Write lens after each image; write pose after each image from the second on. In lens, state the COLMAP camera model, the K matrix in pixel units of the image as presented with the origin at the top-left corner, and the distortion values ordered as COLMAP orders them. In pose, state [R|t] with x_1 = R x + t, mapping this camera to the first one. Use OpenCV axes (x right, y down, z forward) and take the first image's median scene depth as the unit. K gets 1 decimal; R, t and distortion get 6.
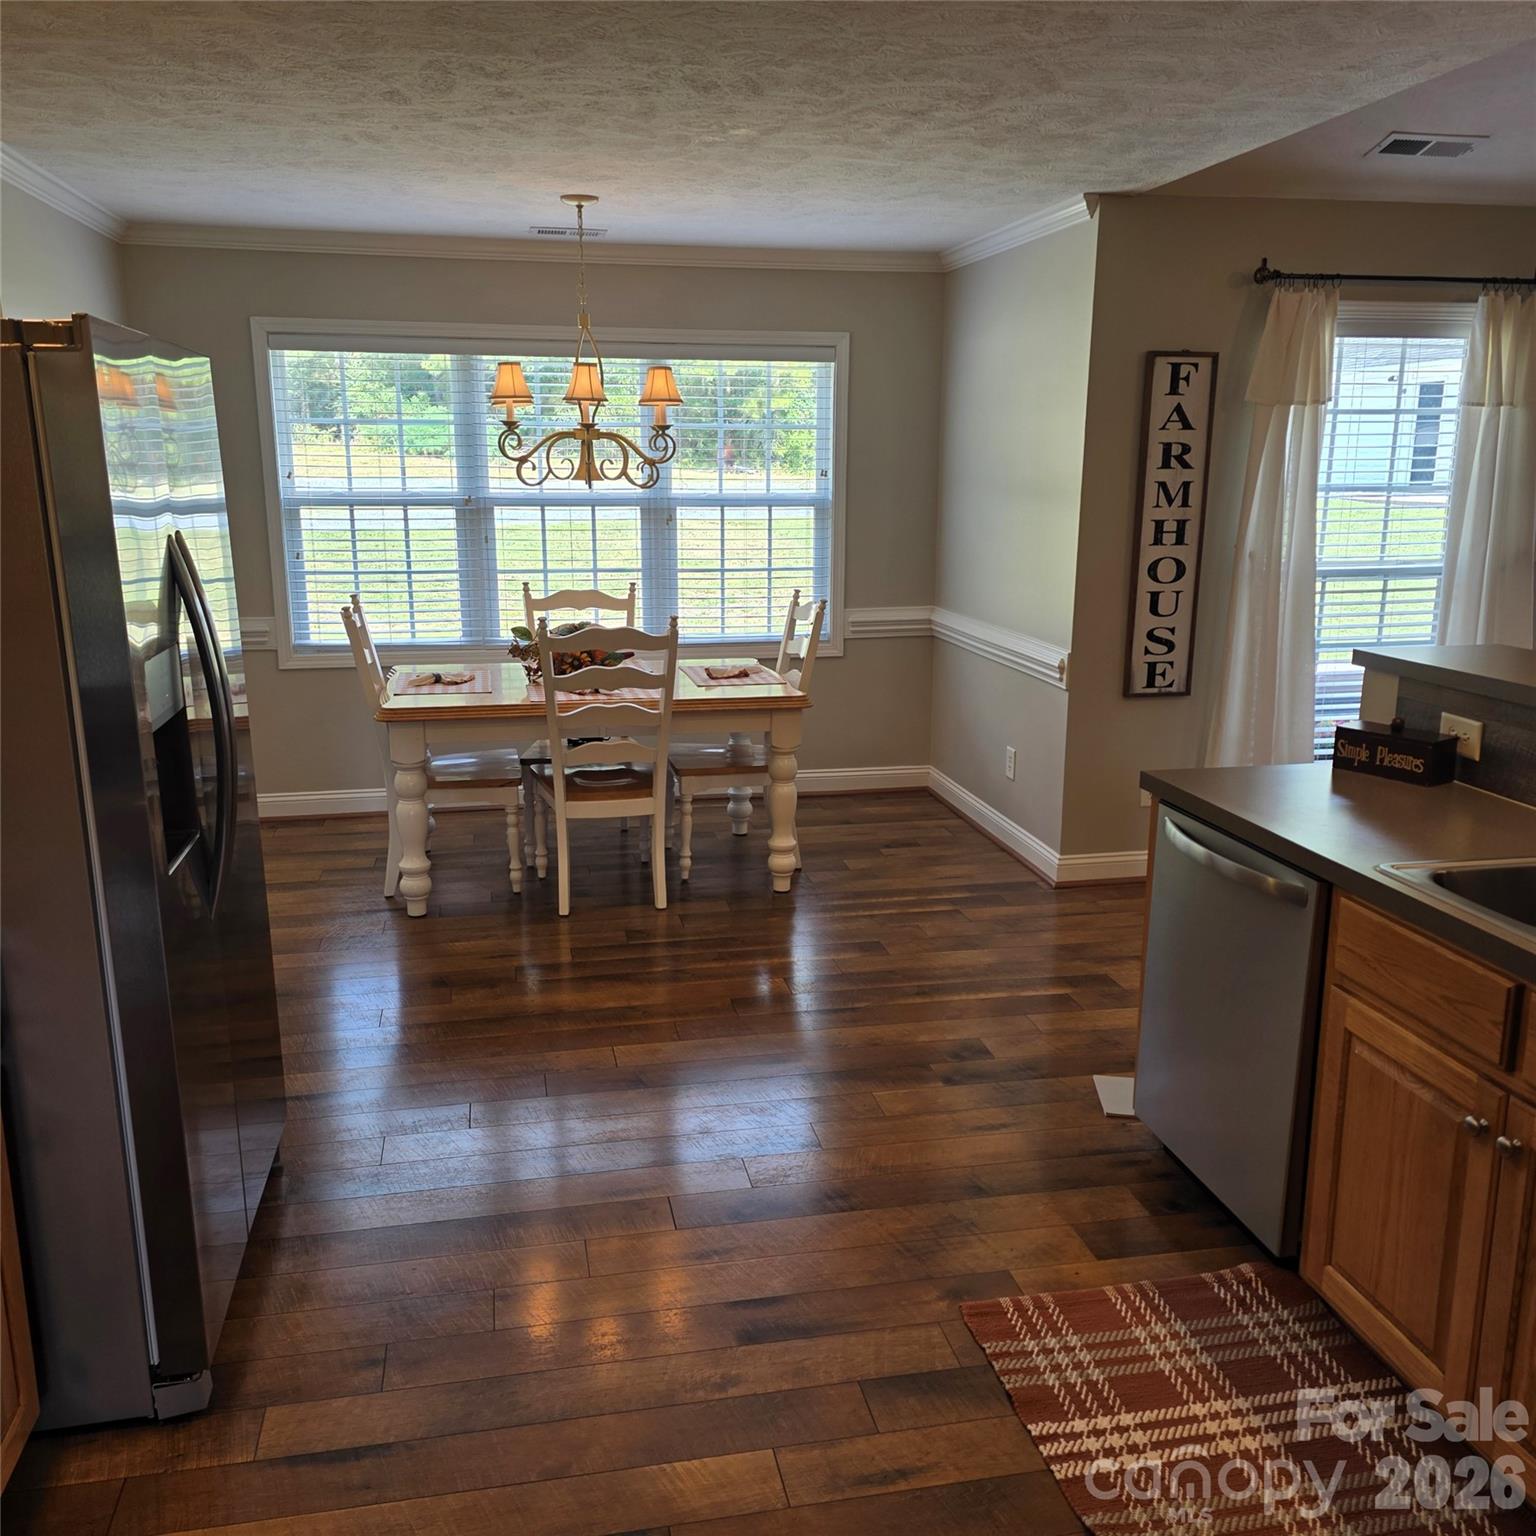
lens RADIAL K [[1418.2, 0, 750.4], [0, 1418.2, 766.2], [0, 0, 1]] dist [0.151957, -0.211937]
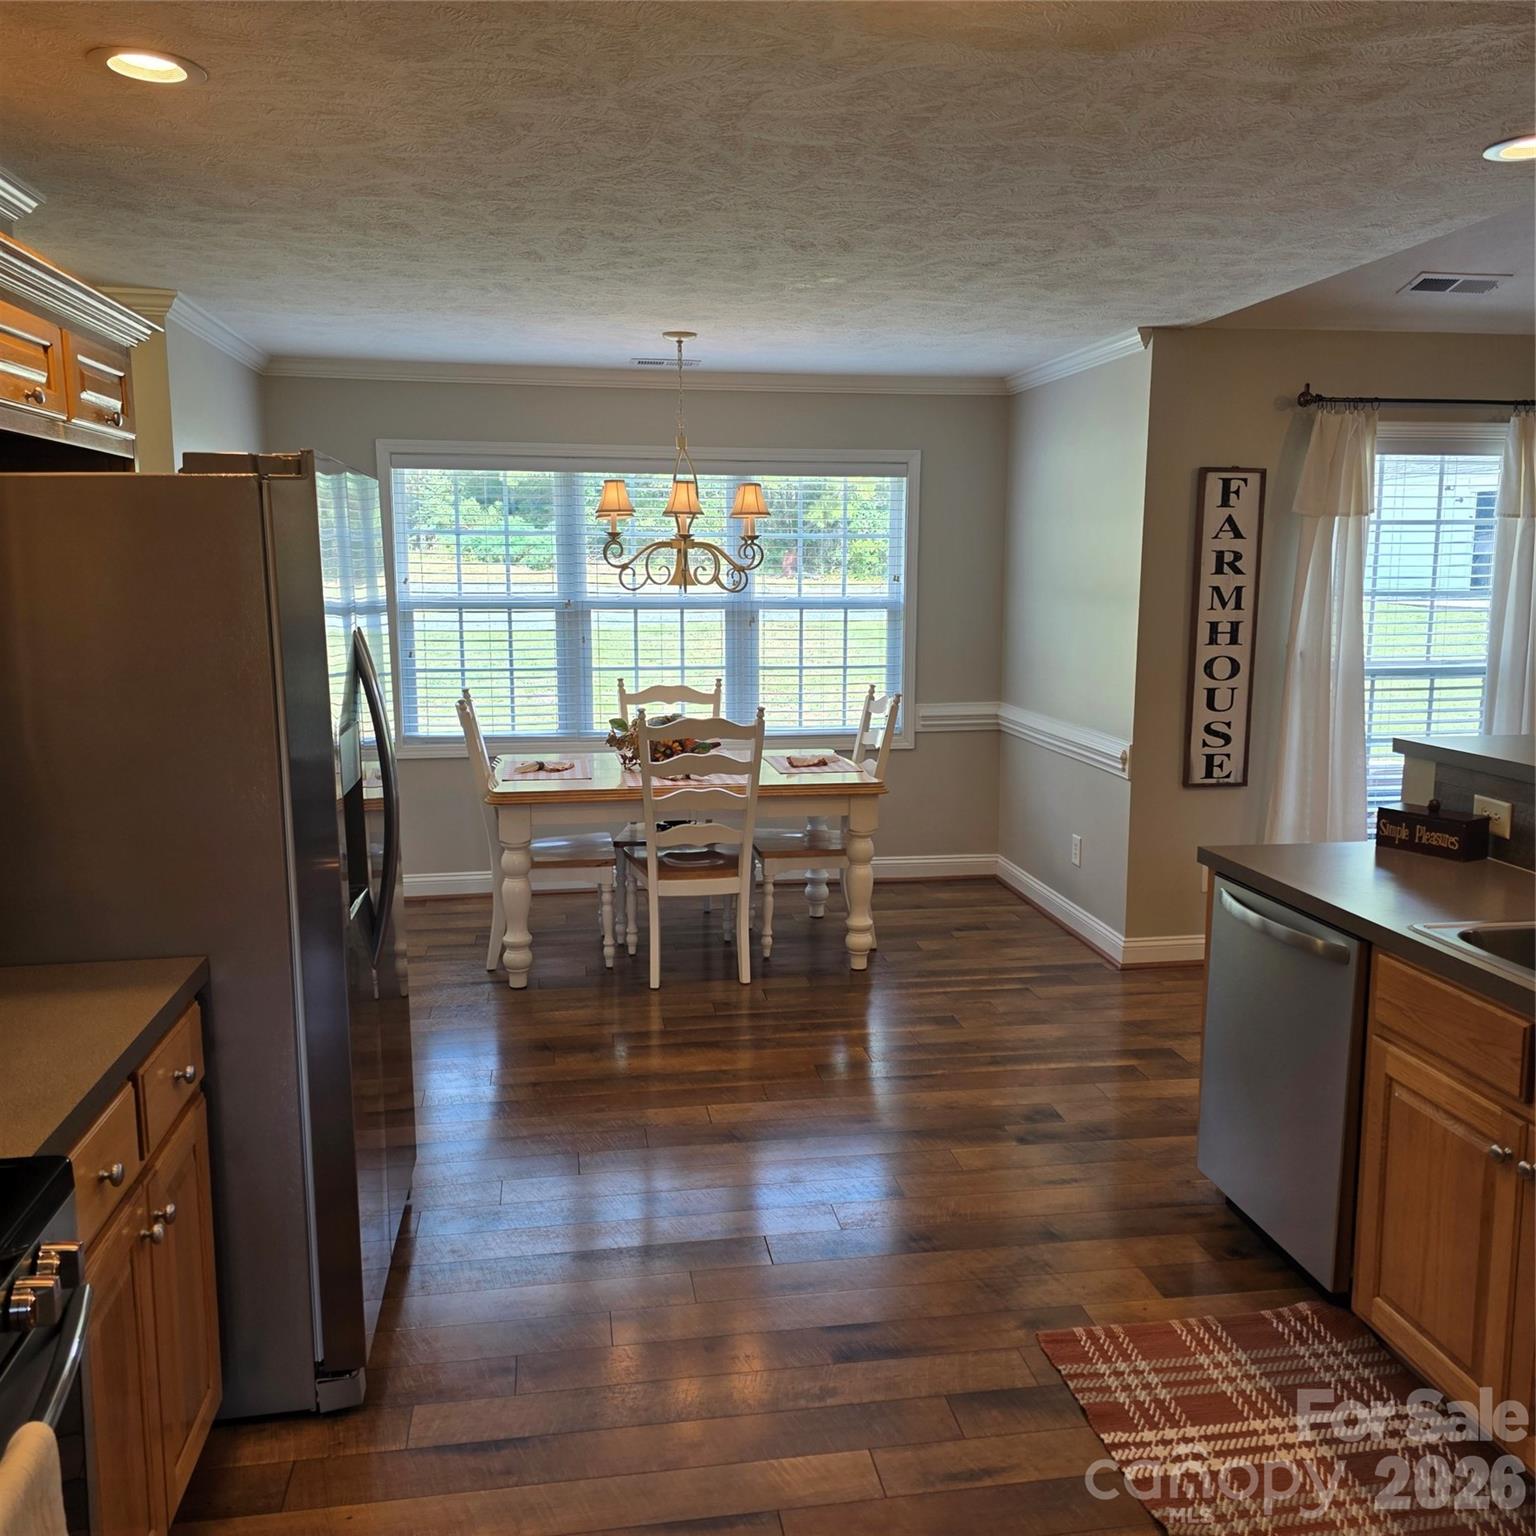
lens RADIAL K [[1403.0, 0, 774.2], [0, 1403.0, 766.1], [0, 0, 1]] dist [0.148763, -0.200686]
pose [[0.999584, 0.003811, -0.028573, -0.012812], [-0.005805, 0.997528, -0.070030, 0.013055], [0.028235, 0.070166, 0.997136, -0.060673]]
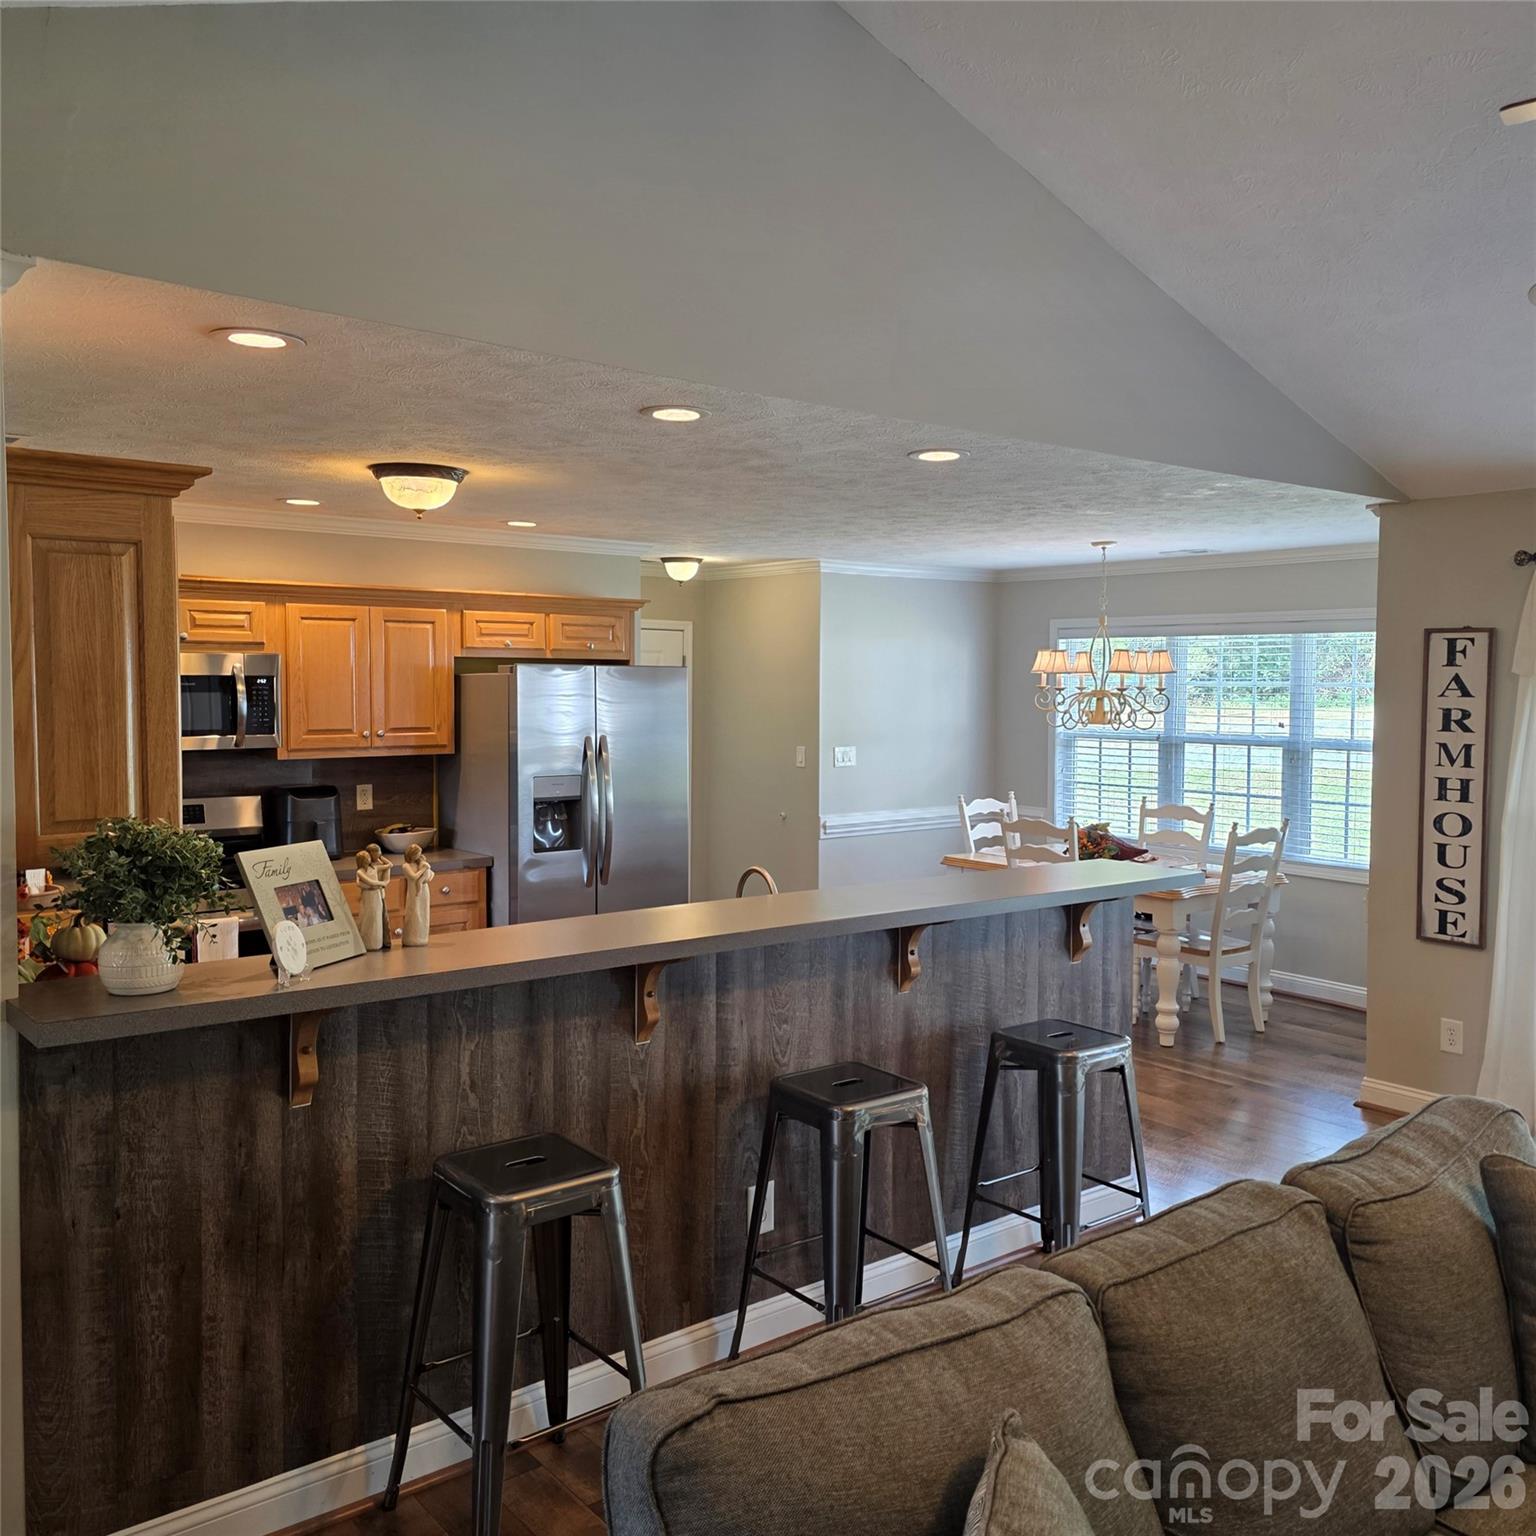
lens RADIAL K [[1403.0, 0, 774.2], [0, 1403.0, 766.1], [0, 0, 1]] dist [0.148763, -0.200686]
pose [[0.454283, 0.060742, -0.888784, 1.103396], [-0.210163, 0.976820, -0.040662, -0.032983], [0.865712, 0.205262, 0.456519, 0.079276]]
